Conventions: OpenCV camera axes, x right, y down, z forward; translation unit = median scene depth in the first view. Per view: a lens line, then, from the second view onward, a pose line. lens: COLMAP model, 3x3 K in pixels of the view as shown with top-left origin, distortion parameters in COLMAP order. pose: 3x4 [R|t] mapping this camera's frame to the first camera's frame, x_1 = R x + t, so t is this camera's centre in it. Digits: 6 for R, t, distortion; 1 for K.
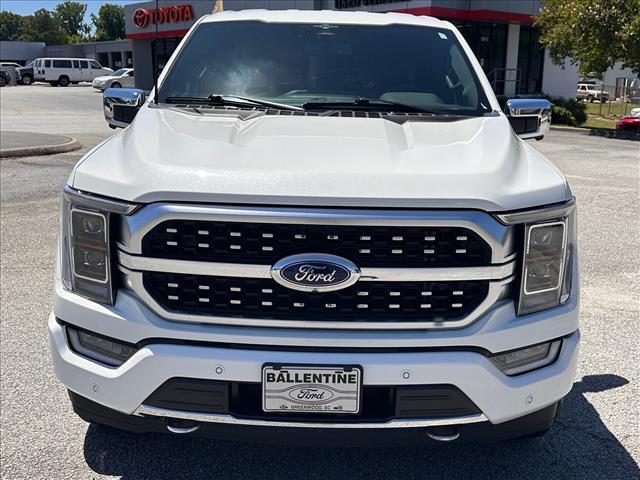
lens RADIAL K [[687.2, 0, 319.9], [0, 687.2, 242.7], [0, 0, 1]] dist [0.038548, 0.000000]
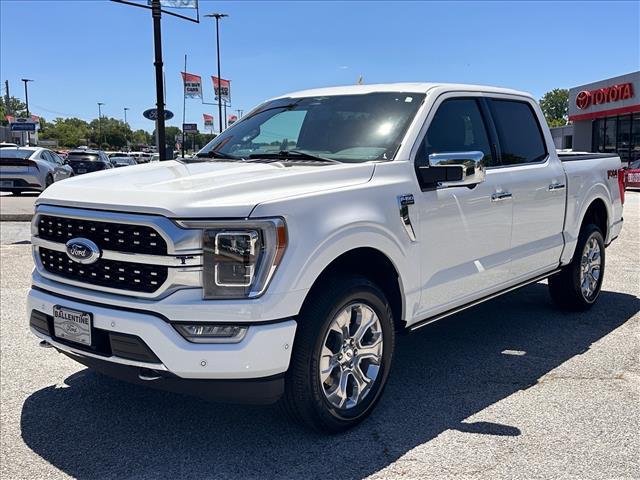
lens RADIAL K [[687.2, 0, 320.5], [0, 687.2, 236.3], [0, 0, 1]] dist [0.038548, 0.000000]
pose [[0.801757, 0.052756, -0.595317, 1.329571], [-0.126332, 0.988548, -0.082537, 0.070585], [0.584145, 0.141383, 0.799240, 0.049239]]
